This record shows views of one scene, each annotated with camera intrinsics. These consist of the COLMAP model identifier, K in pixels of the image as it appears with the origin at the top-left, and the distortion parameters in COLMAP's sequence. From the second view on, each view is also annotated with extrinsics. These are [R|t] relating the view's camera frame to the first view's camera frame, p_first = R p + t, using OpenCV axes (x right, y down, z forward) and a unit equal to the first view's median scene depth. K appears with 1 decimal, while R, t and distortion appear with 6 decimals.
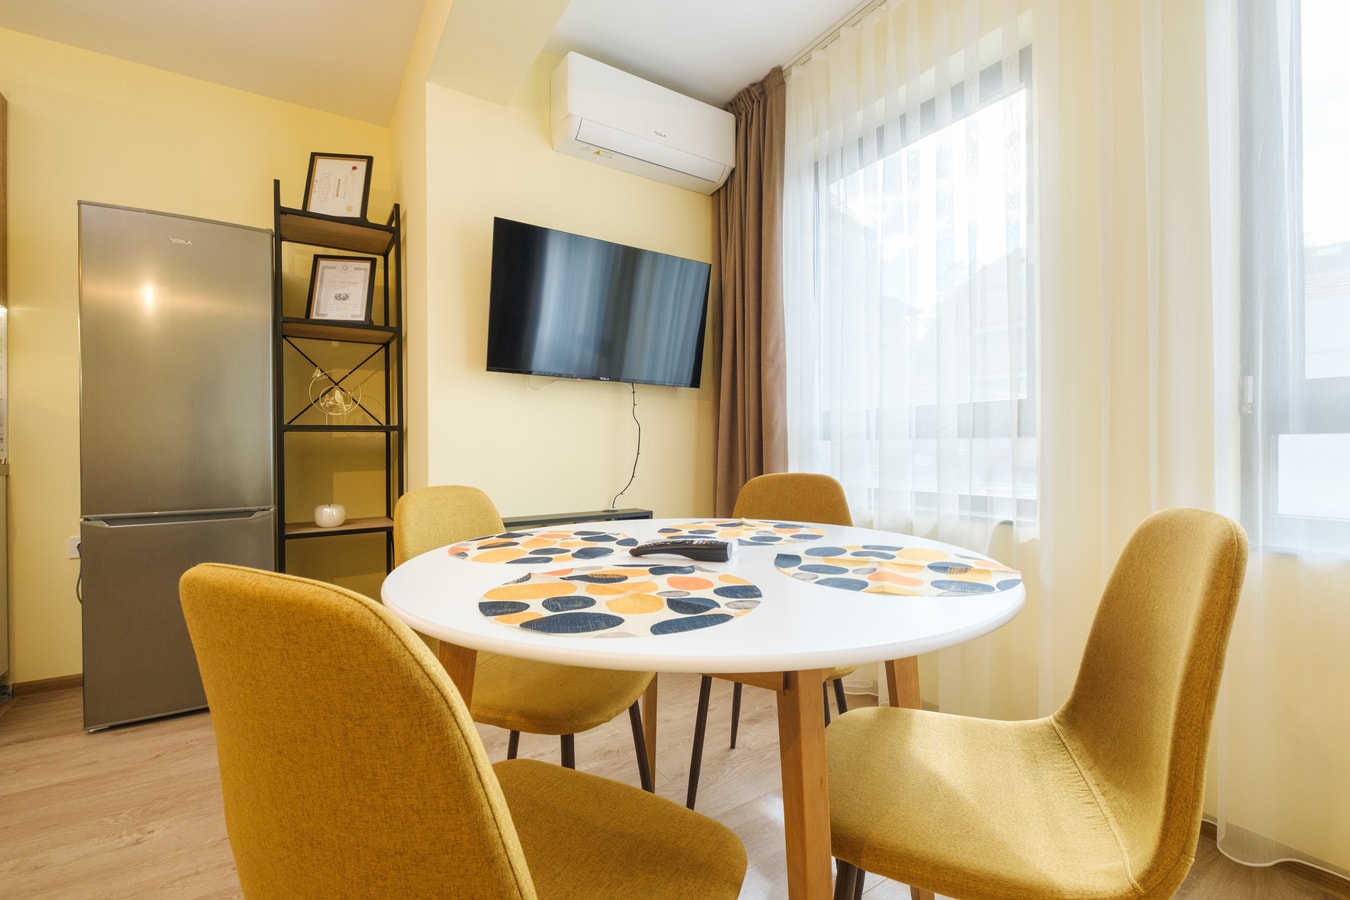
lens RADIAL K [[577.5, 0, 672.6], [0, 577.5, 445.2], [0, 0, 1]] dist [-0.001238, -0.003016]
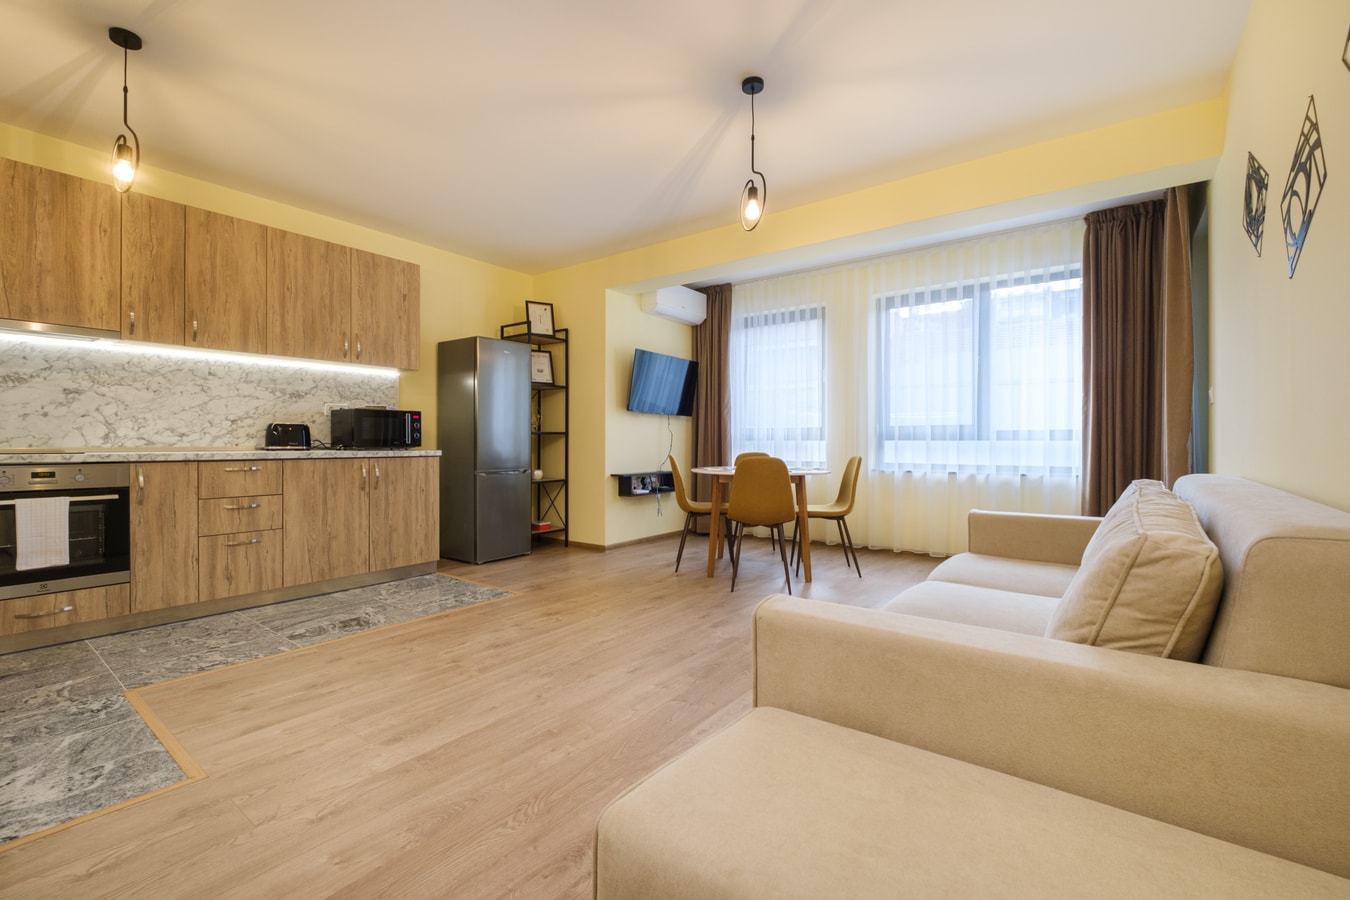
lens RADIAL K [[581.5, 0, 674.5], [0, 581.5, 443.4], [0, 0, 1]] dist [0.013985, -0.012652]
pose [[0.940488, 0.004650, 0.339795, -0.849840], [-0.002359, 0.999972, -0.007157, 0.021016], [-0.339819, 0.005929, 0.940472, -1.178828]]
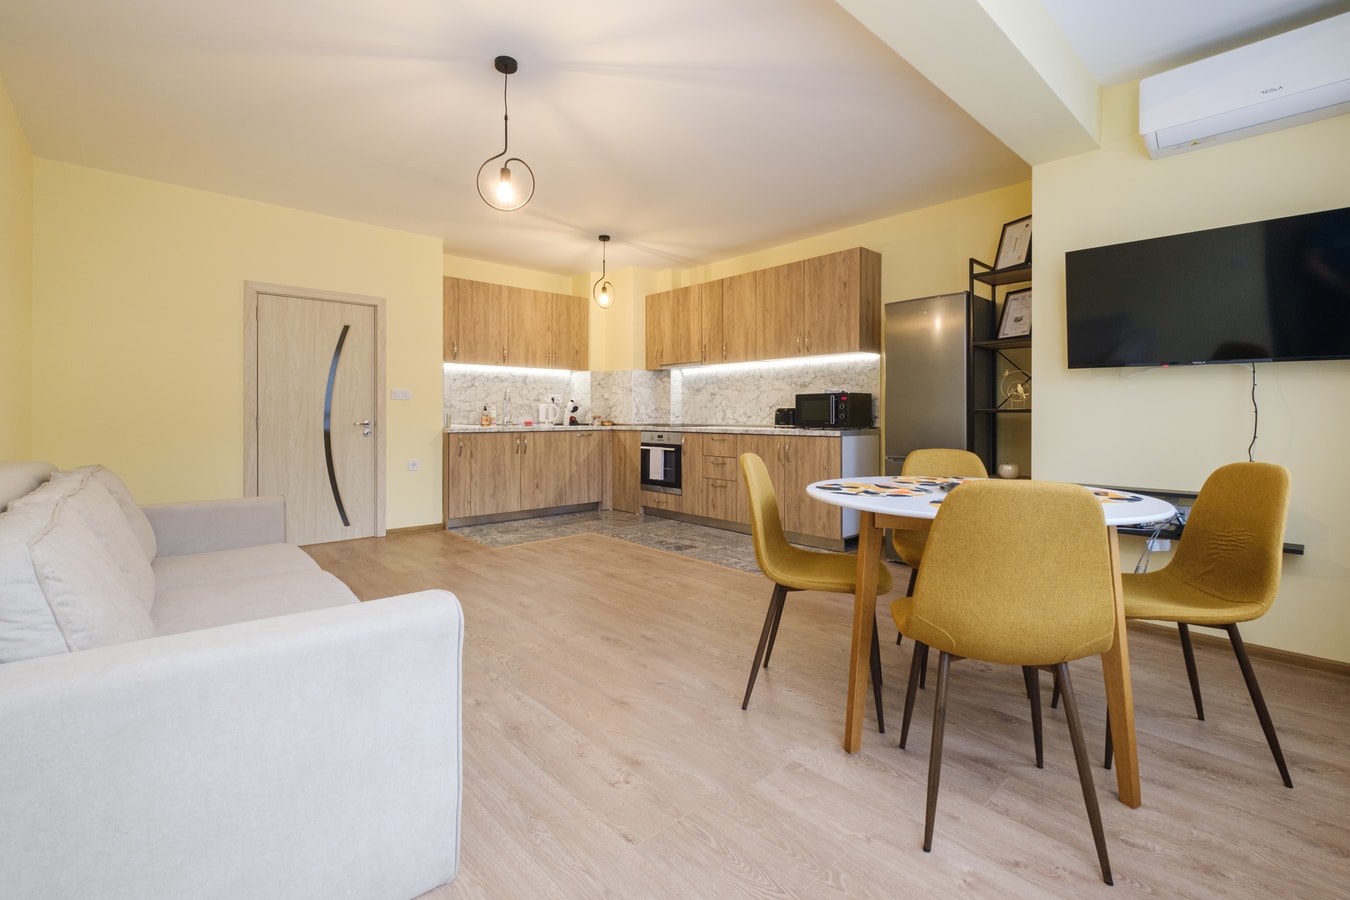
lens RADIAL K [[589.4, 0, 654.3], [0, 589.4, 416.3], [0, 0, 1]] dist [0.013305, -0.012574]
pose [[0.141817, 0.004220, -0.989884, 0.762291], [-0.009923, 0.999947, 0.002841, -0.013010], [0.989843, 0.009420, 0.141852, -0.097819]]
